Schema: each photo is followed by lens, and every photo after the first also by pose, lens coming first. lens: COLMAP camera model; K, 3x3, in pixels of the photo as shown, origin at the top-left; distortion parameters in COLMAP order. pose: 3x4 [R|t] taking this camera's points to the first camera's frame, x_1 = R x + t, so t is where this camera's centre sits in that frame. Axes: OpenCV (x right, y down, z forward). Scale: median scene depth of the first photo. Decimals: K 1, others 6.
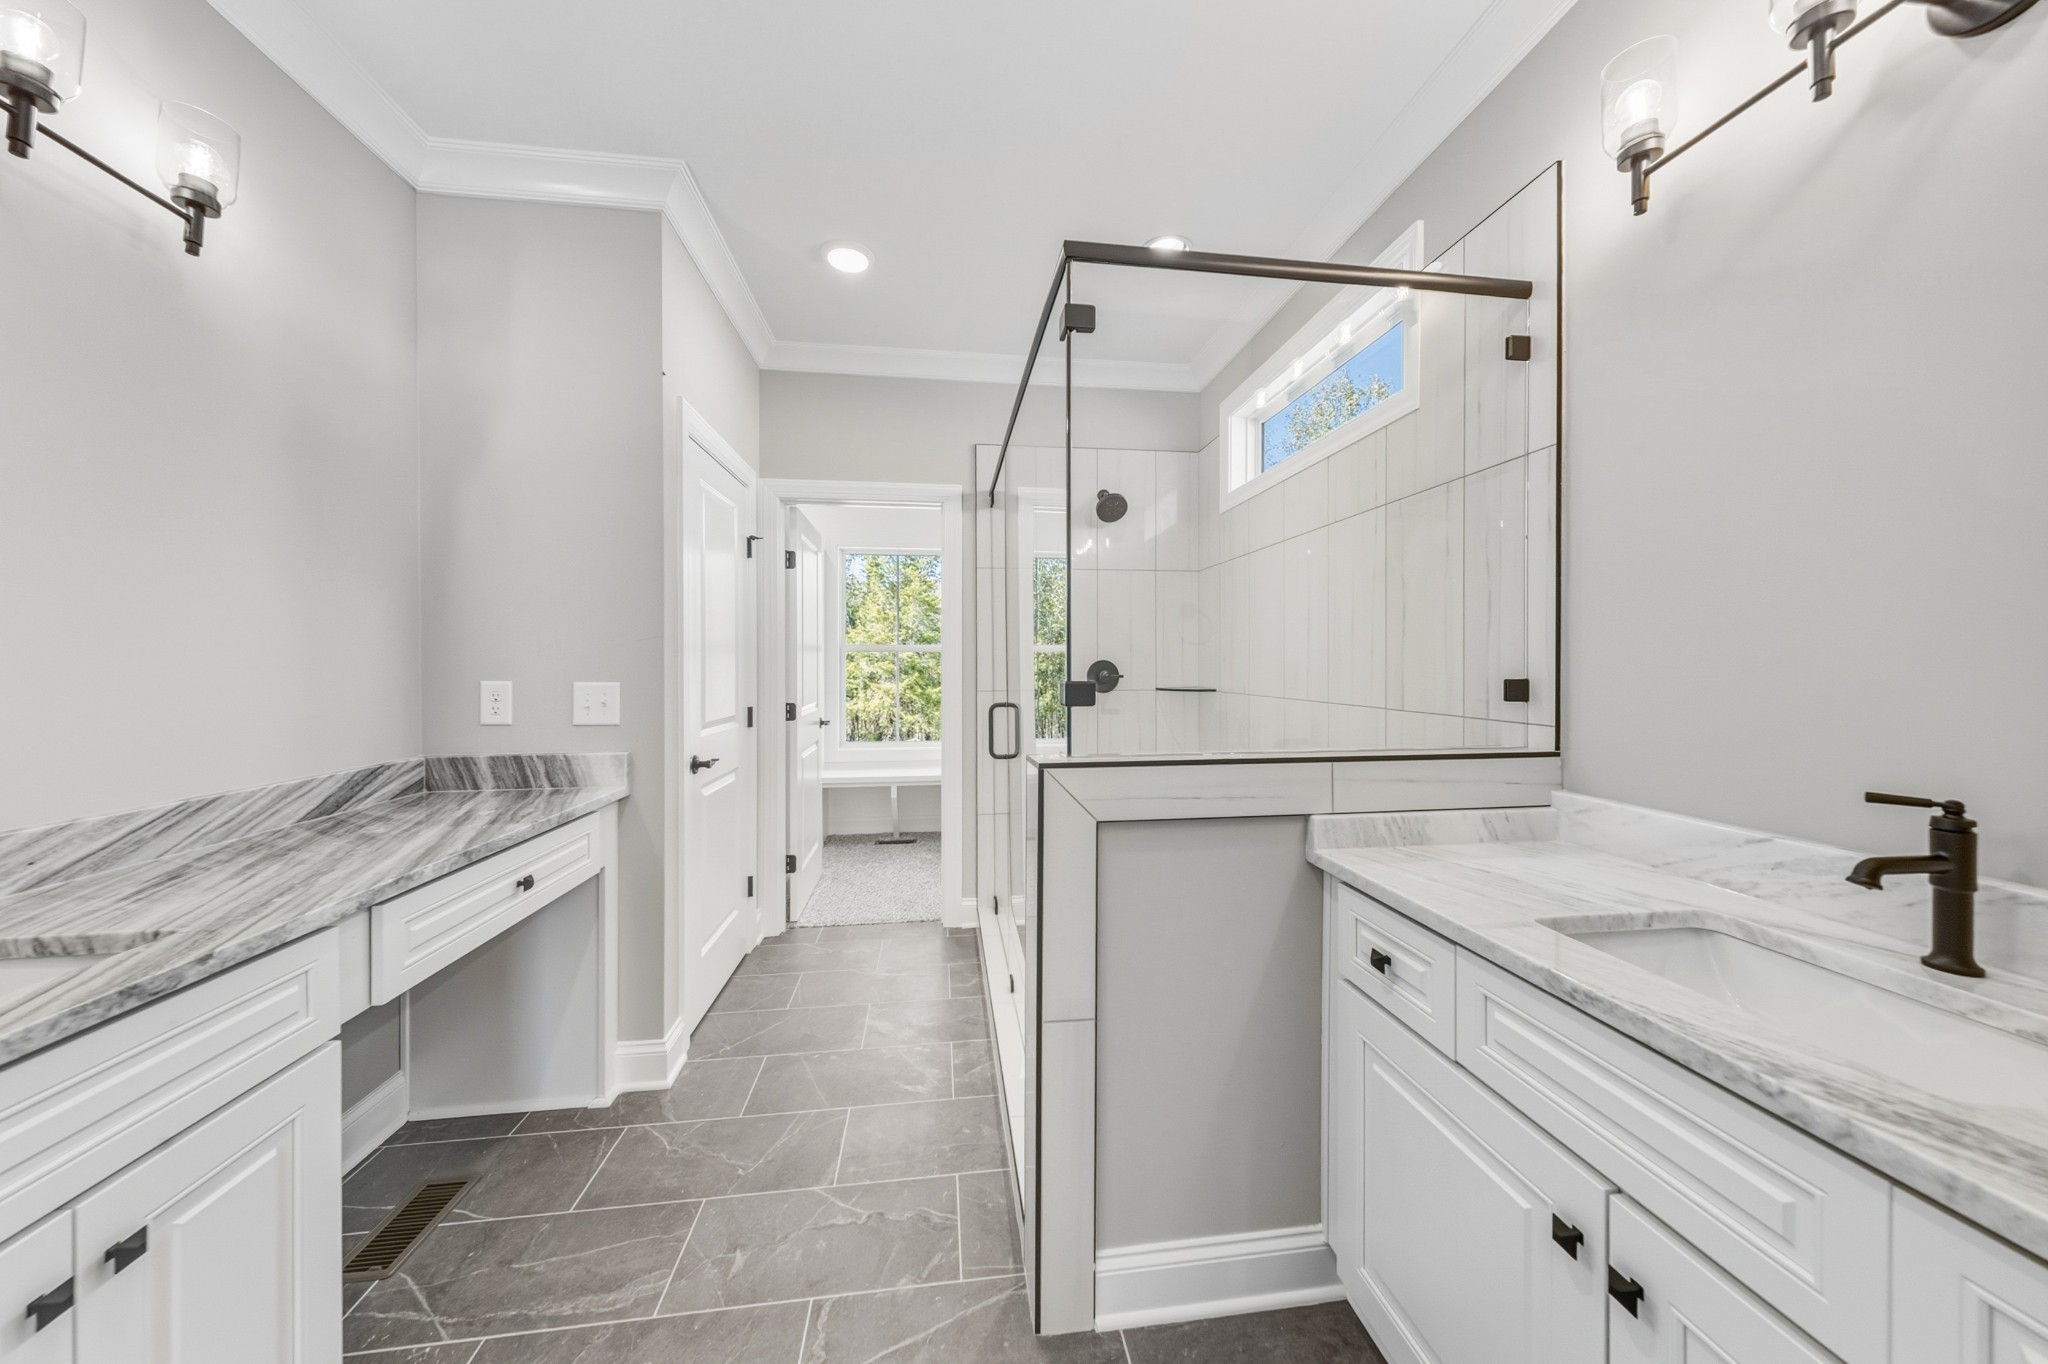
lens RADIAL K [[697.5, 0, 1018.2], [0, 697.5, 663.1], [0, 0, 1]] dist [0.001902, 0.000094]
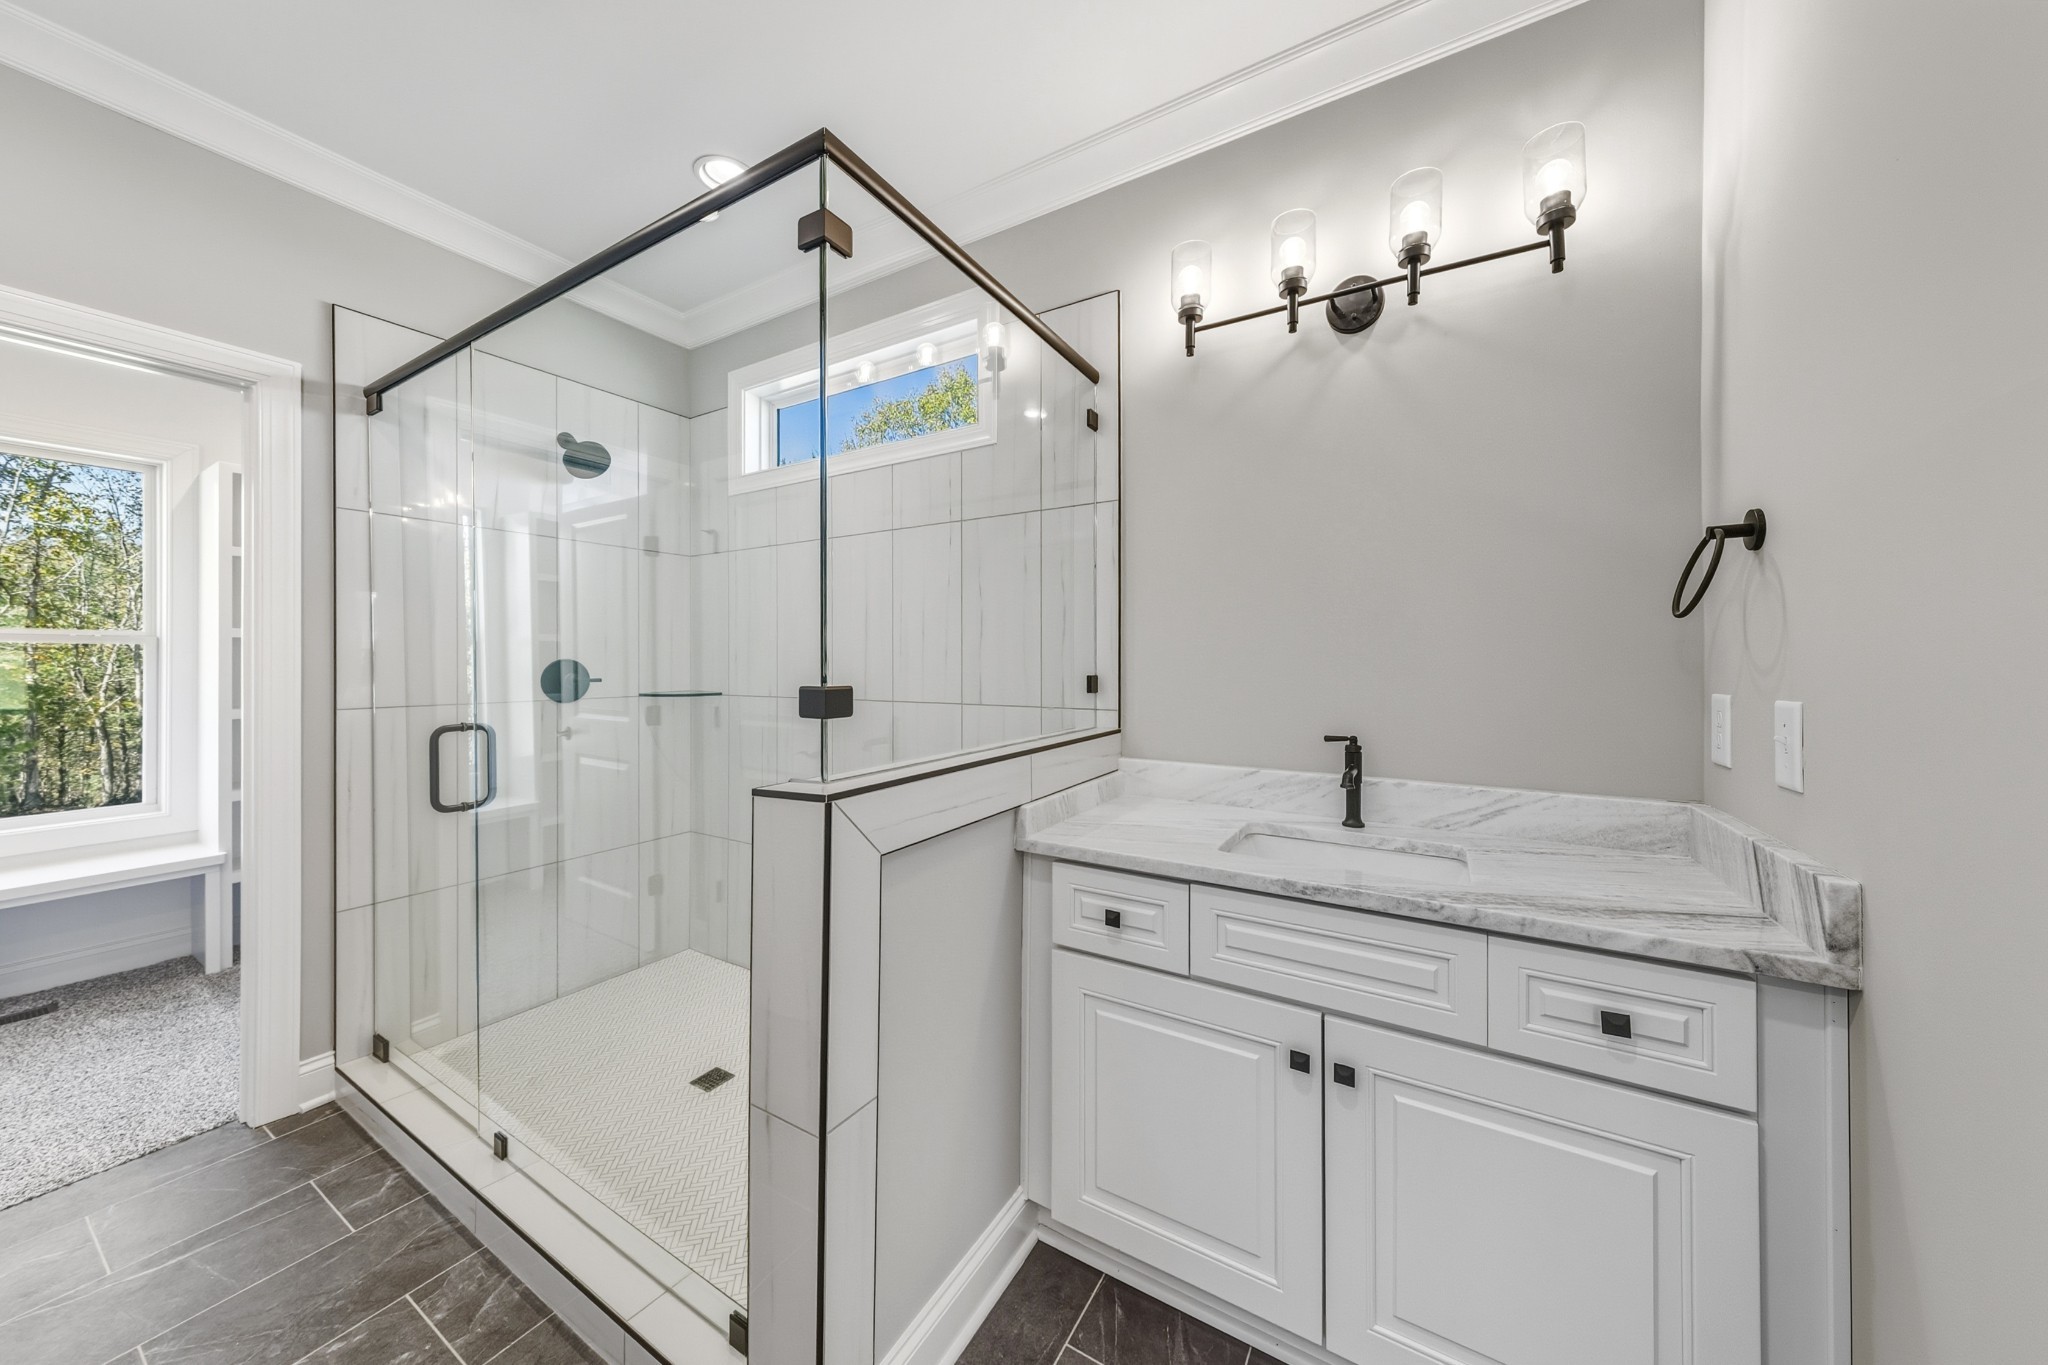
lens RADIAL K [[694.9, 0, 1036.7], [0, 694.9, 661.1], [0, 0, 1]] dist [0.005441, 0.000040]
pose [[0.605887, 0.000882, 0.795550, -0.404312], [0.001143, 0.999997, -0.001979, -0.001111], [-0.795550, 0.002108, 0.605885, 0.329917]]
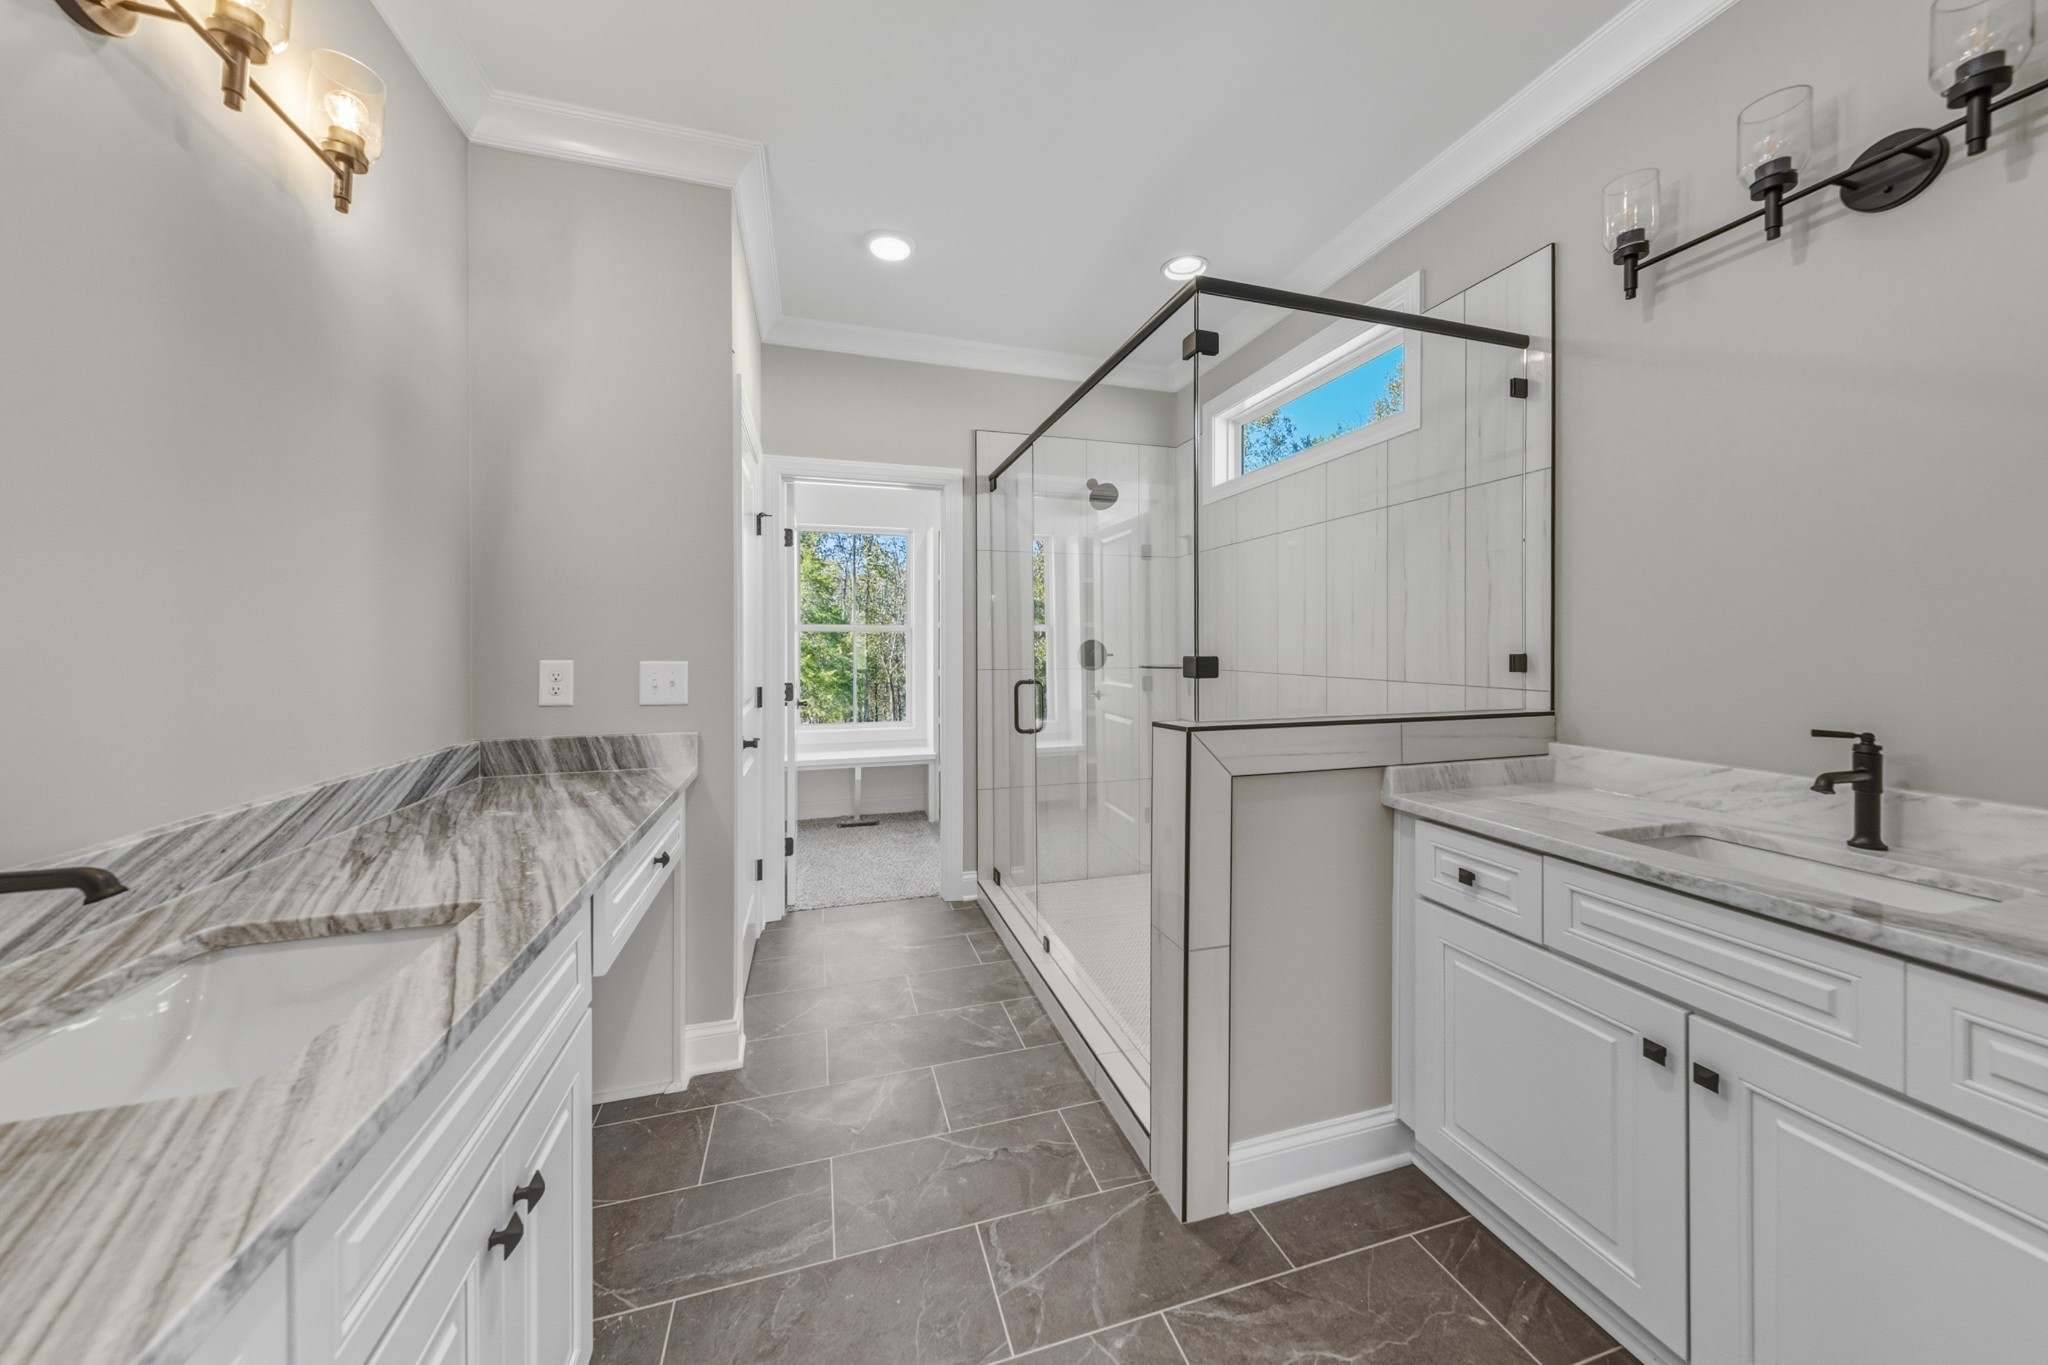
lens RADIAL K [[712.4, 0, 1018.6], [0, 712.4, 643.0], [0, 0, 1]] dist [0.002168, 0.000339]
pose [[0.985332, -0.000112, 0.170651, -0.413929], [0.000422, 0.999998, -0.001781, 0.005810], [-0.170650, 0.001827, 0.985330, -0.108258]]
